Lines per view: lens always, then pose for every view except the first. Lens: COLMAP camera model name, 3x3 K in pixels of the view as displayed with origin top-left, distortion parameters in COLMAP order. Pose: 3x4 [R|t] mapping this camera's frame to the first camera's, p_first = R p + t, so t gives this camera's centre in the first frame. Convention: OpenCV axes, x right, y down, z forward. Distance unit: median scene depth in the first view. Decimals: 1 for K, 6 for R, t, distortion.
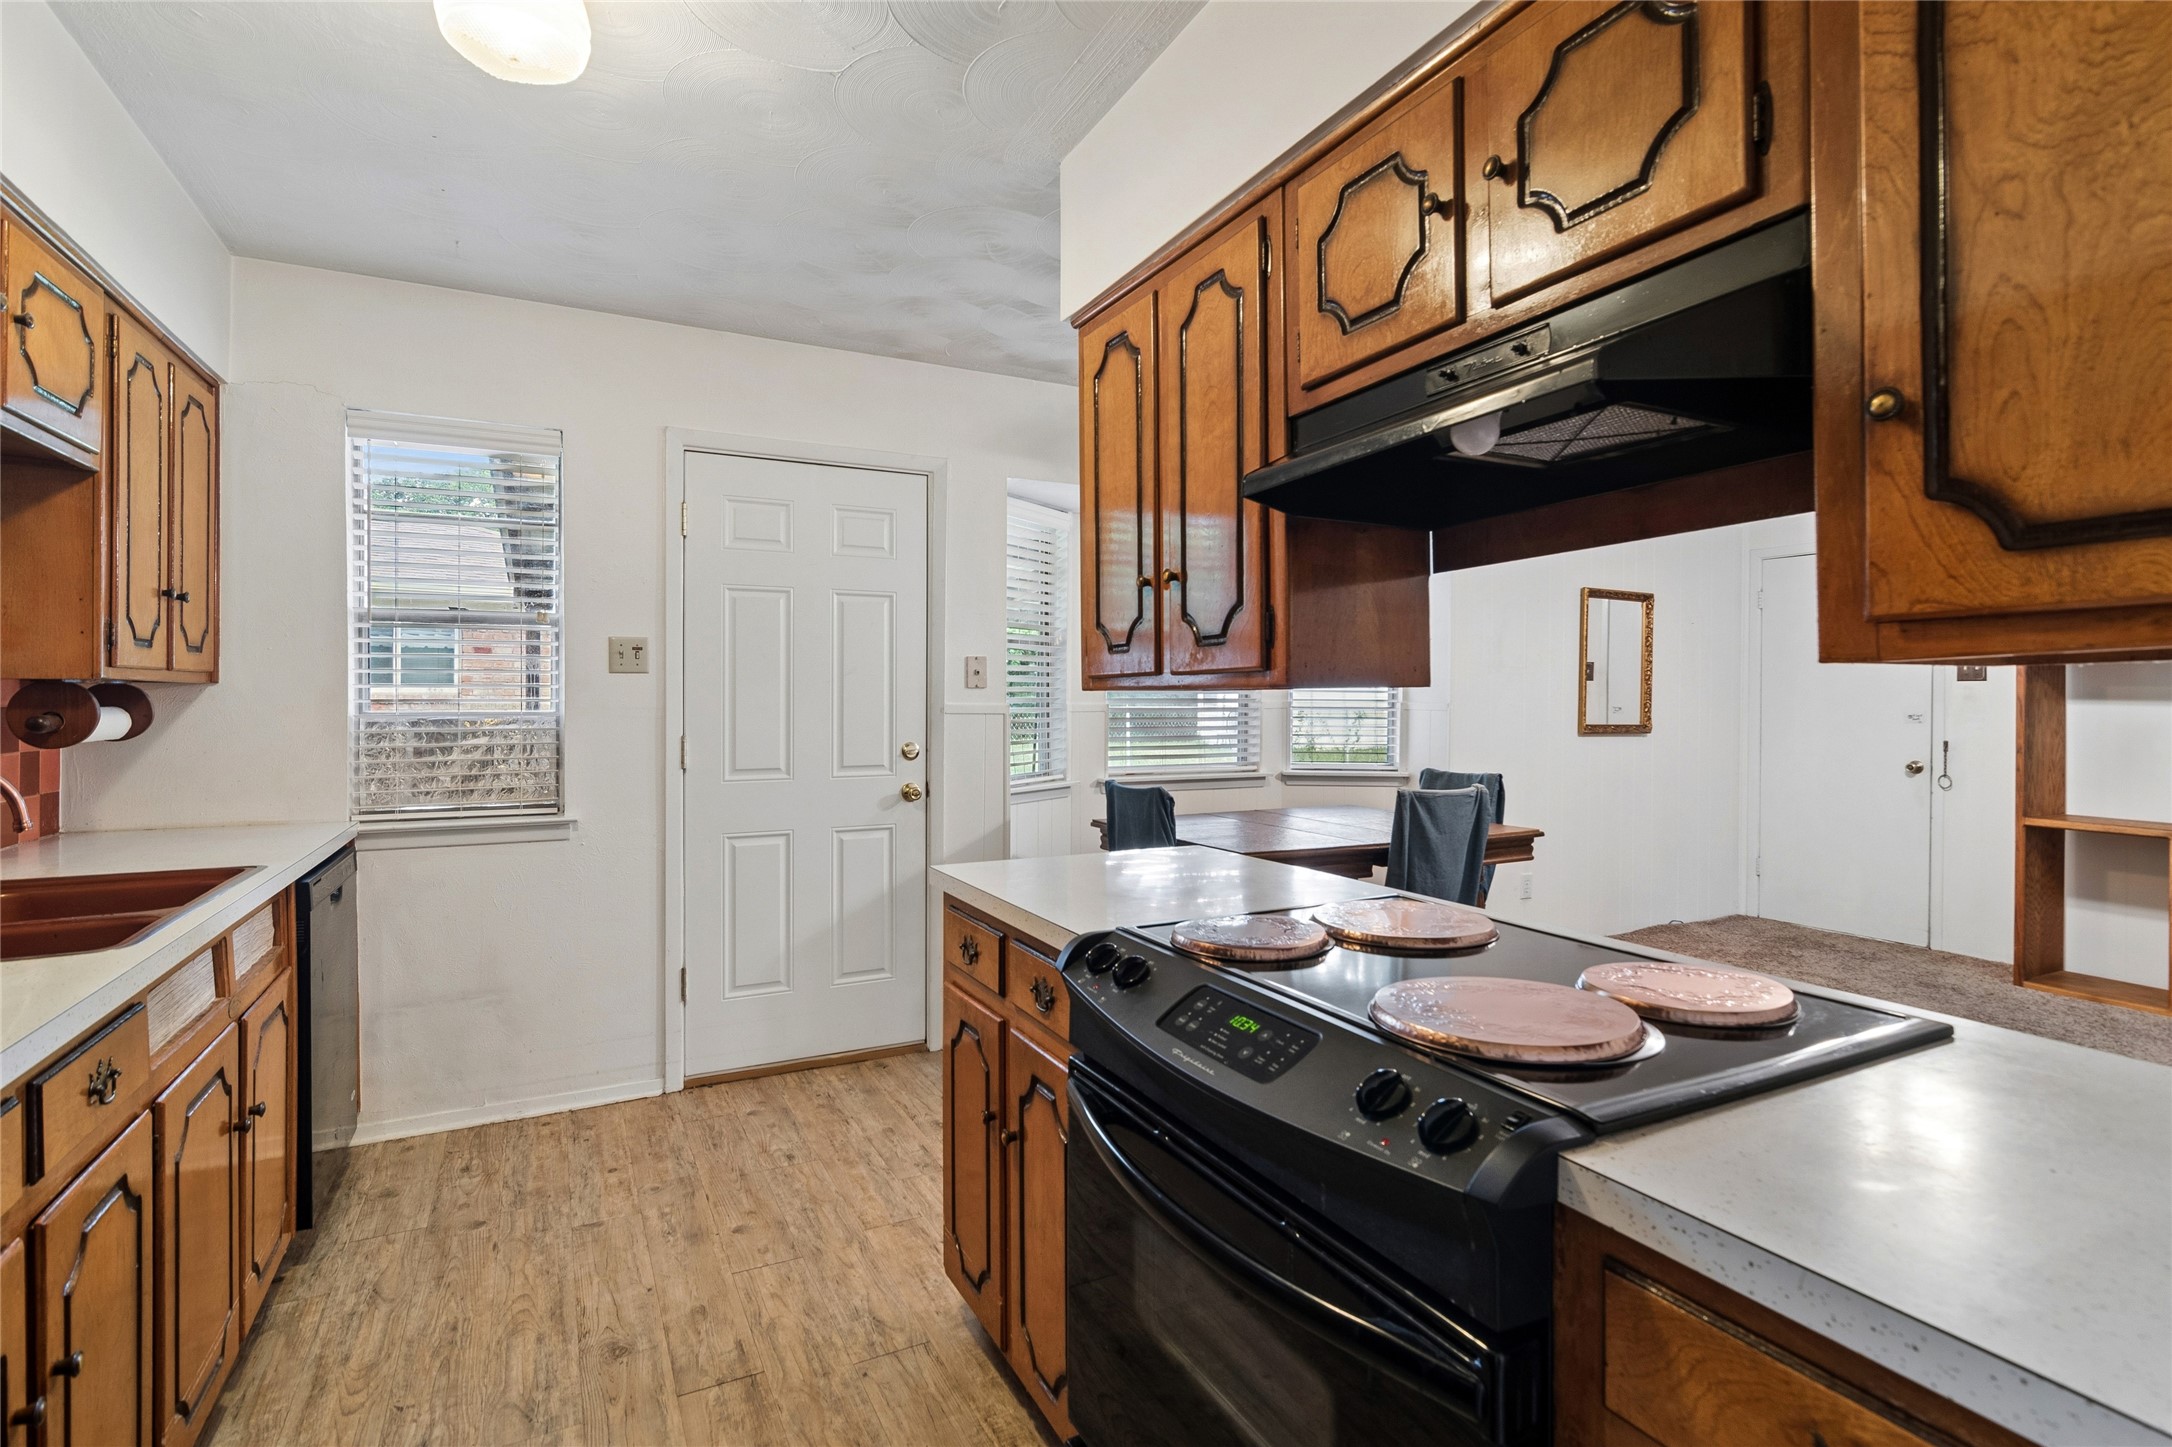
lens RADIAL K [[1053.8, 0, 1077.1], [0, 1053.8, 704.9], [0, 0, 1]] dist [-0.005233, 0.000745]
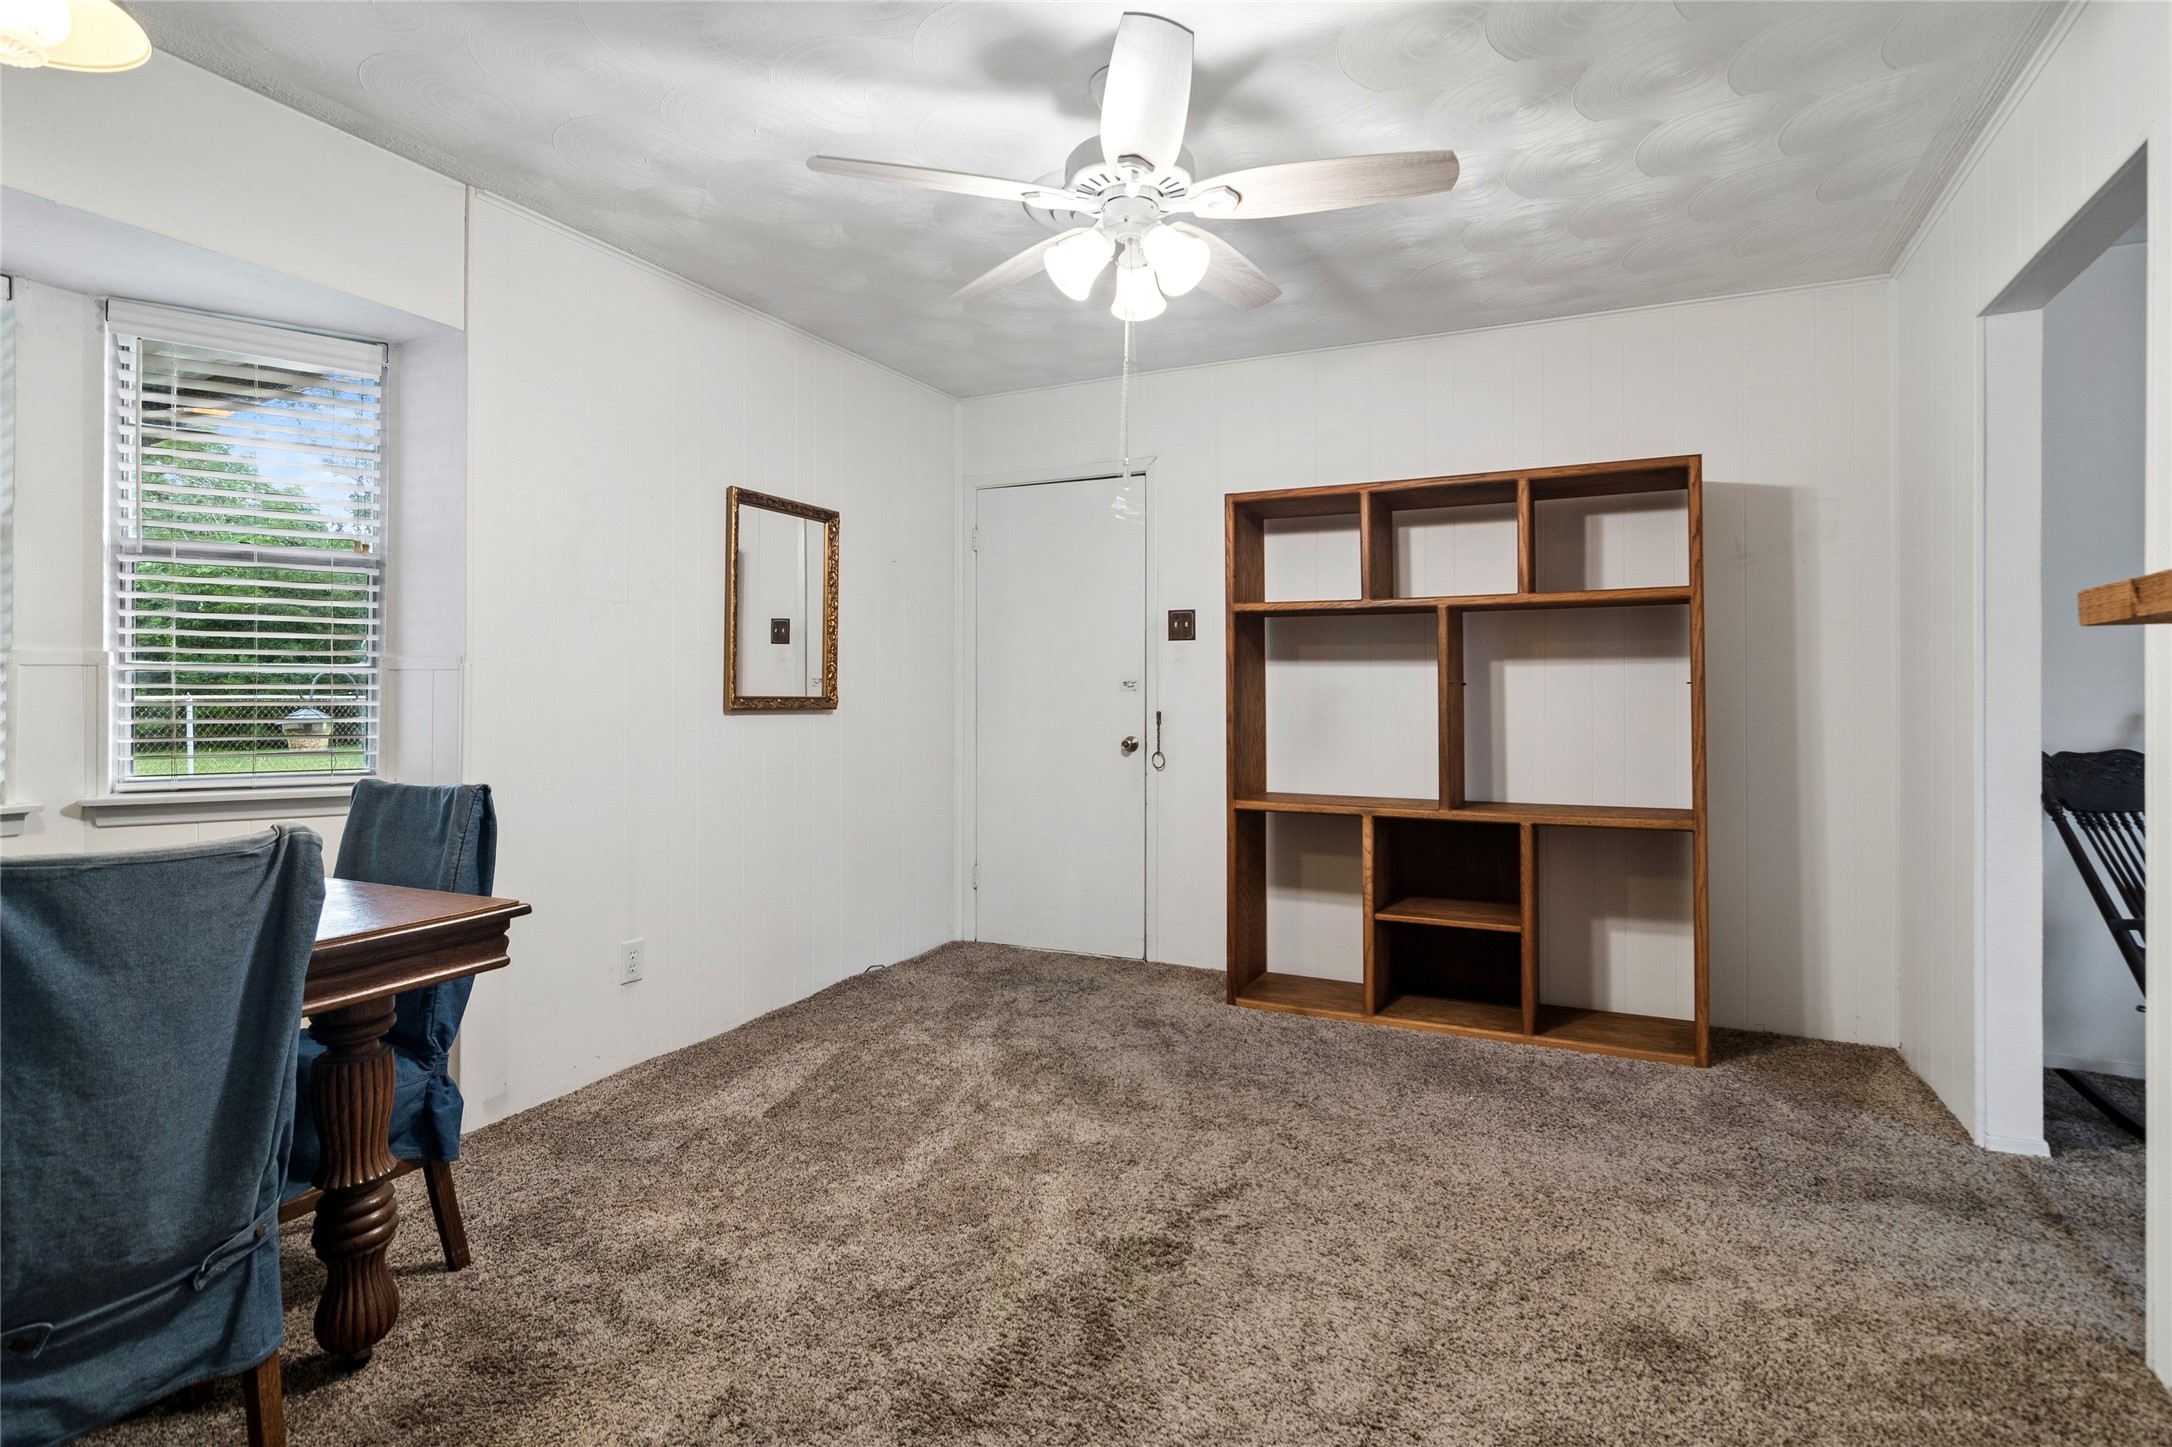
lens RADIAL K [[1053.8, 0, 1090.4], [0, 1053.8, 709.3], [0, 0, 1]] dist [-0.005233, 0.000745]
pose [[0.802150, -0.014105, 0.596956, 0.293612], [0.008555, 0.999890, 0.012131, 0.022611], [-0.597061, -0.004624, 0.802182, 0.373854]]
